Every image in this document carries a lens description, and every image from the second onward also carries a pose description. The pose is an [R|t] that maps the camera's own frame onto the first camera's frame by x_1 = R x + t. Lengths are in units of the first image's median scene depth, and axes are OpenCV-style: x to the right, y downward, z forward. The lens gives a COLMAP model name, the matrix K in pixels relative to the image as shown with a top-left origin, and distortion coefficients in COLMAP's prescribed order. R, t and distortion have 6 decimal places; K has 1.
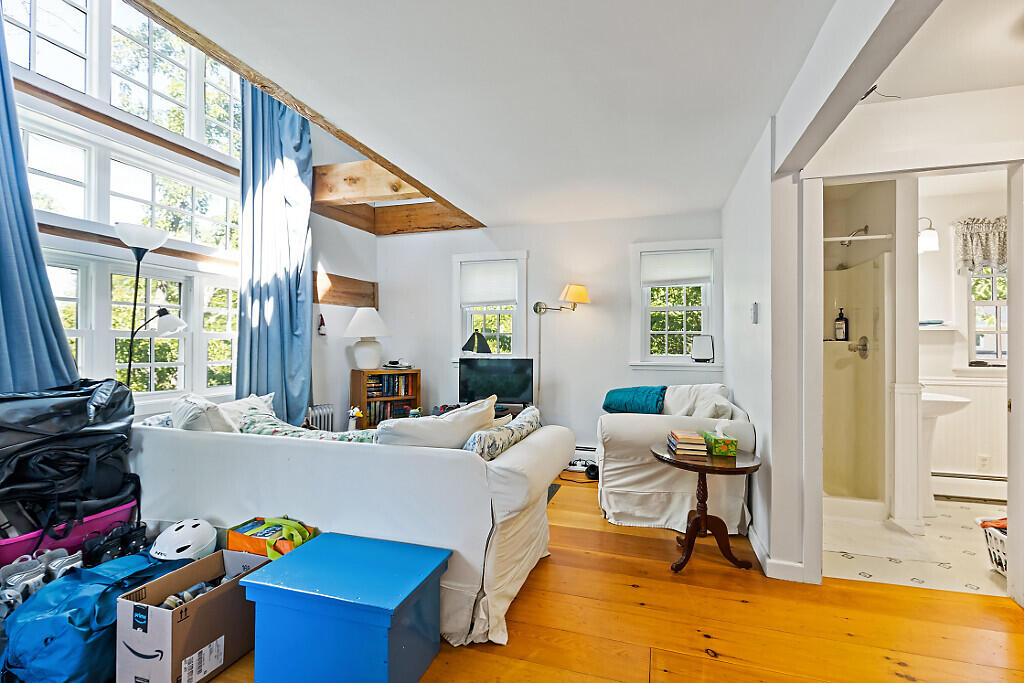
lens RADIAL K [[466.5, 0, 514.4], [0, 466.5, 339.8], [0, 0, 1]] dist [-0.002368, -0.000446]
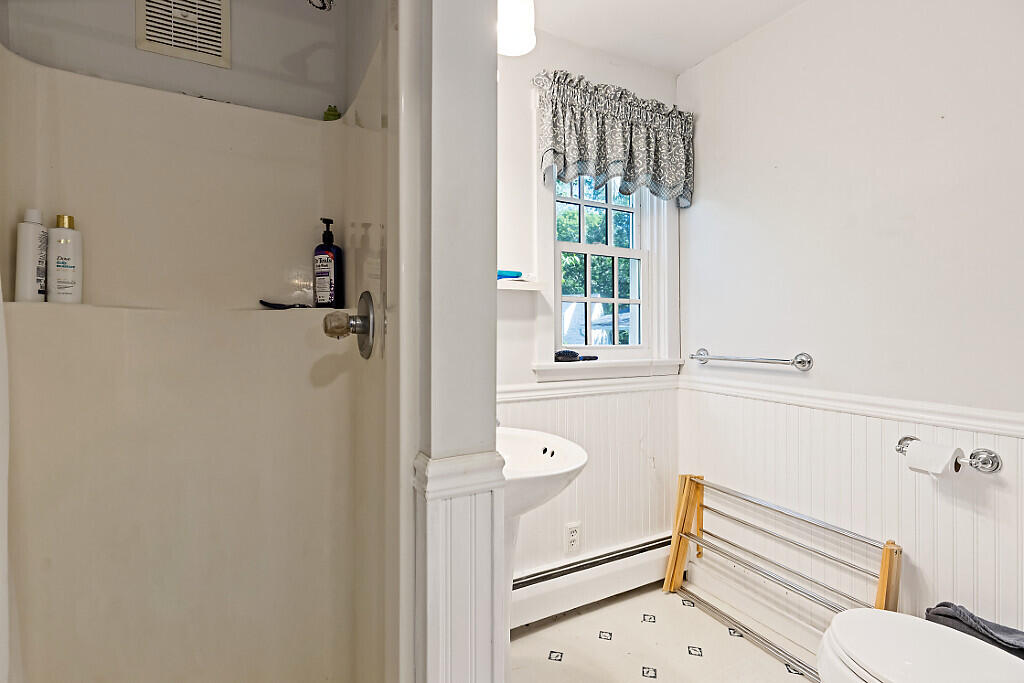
lens RADIAL K [[466.5, 0, 510.8], [0, 466.5, 331.9], [0, 0, 1]] dist [-0.002368, -0.000446]
pose [[0.700442, -0.007611, 0.713669, 0.567034], [-0.007476, 0.999810, 0.018000, 0.014546], [-0.713671, -0.017944, 0.700252, 0.668978]]
